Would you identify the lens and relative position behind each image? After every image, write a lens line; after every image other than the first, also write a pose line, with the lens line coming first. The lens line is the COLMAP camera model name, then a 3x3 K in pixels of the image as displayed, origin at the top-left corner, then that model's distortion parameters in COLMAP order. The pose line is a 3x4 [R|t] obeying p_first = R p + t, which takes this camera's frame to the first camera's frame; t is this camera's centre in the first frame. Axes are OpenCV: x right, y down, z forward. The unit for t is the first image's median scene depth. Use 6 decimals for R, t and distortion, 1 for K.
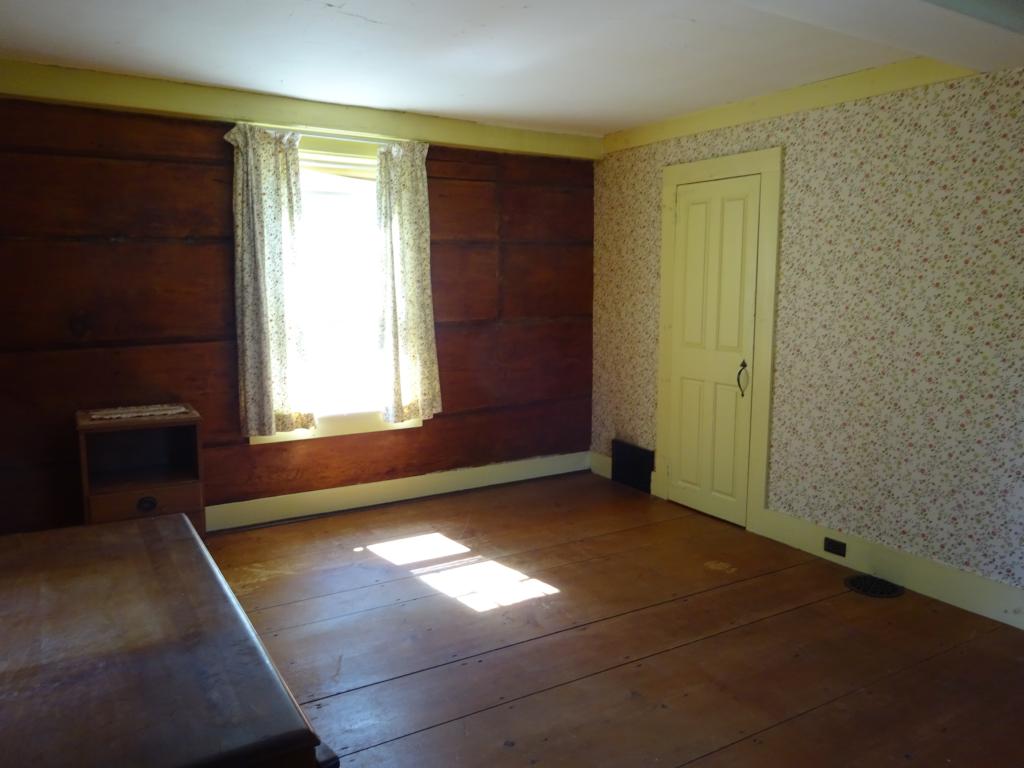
lens RADIAL K [[749.7, 0, 512.2], [0, 749.7, 380.2], [0, 0, 1]] dist [-0.006604, -0.002583]
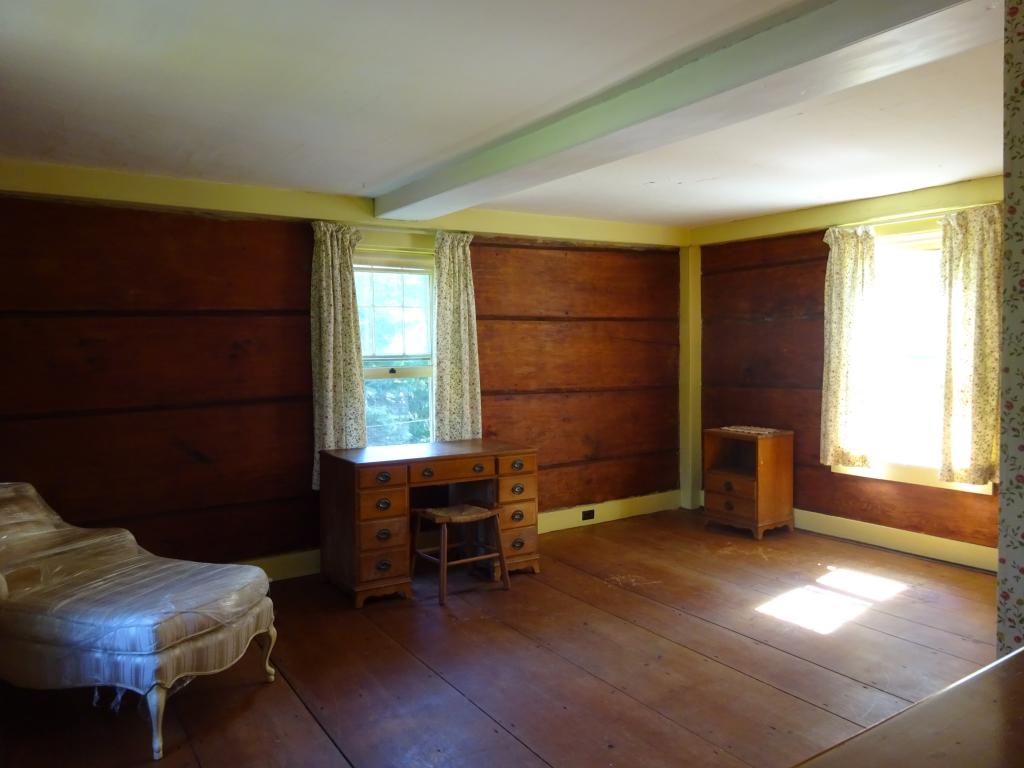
lens RADIAL K [[749.7, 0, 512.7], [0, 749.7, 386.5], [0, 0, 1]] dist [-0.006604, -0.002583]
pose [[0.033125, 0.052083, -0.998093, 0.928747], [-0.117550, 0.991913, 0.047859, -0.057816], [0.992514, 0.115741, 0.038979, 0.402129]]
